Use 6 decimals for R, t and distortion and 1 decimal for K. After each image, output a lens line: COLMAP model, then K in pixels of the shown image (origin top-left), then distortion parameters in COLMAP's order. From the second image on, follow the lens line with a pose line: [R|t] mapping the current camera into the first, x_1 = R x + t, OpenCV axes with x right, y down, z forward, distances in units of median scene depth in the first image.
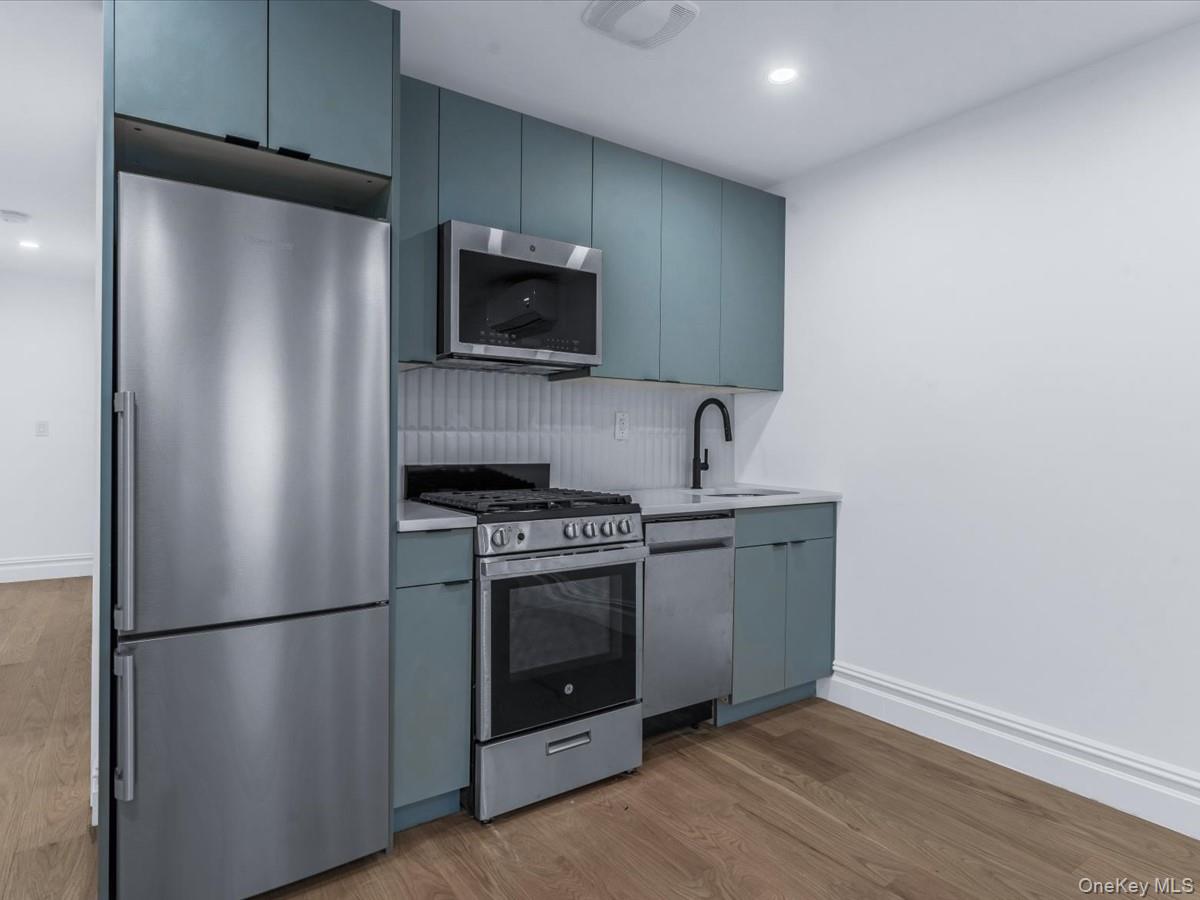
lens RADIAL K [[856.9, 0, 600.0], [0, 856.9, 450.0], [0, 0, 1]] dist [0.060366, 0.000213]
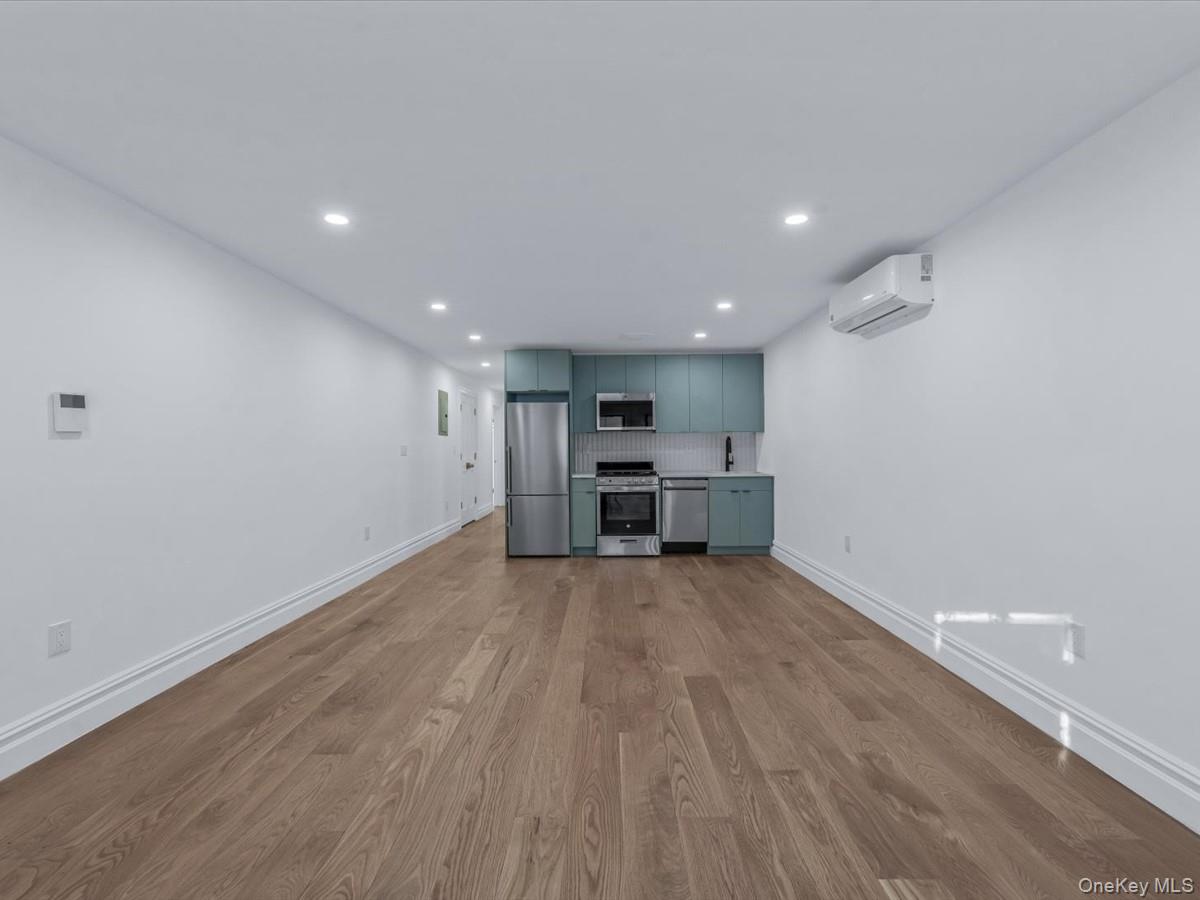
lens RADIAL K [[588.0, 0, 601.0], [0, 588.0, 455.1], [0, 0, 1]] dist [0.000907, -0.000179]
pose [[0.855564, -0.014033, -0.517507, 0.972741], [0.009810, 0.999893, -0.010896, 0.015401], [0.517604, 0.004245, 0.855610, -0.955636]]
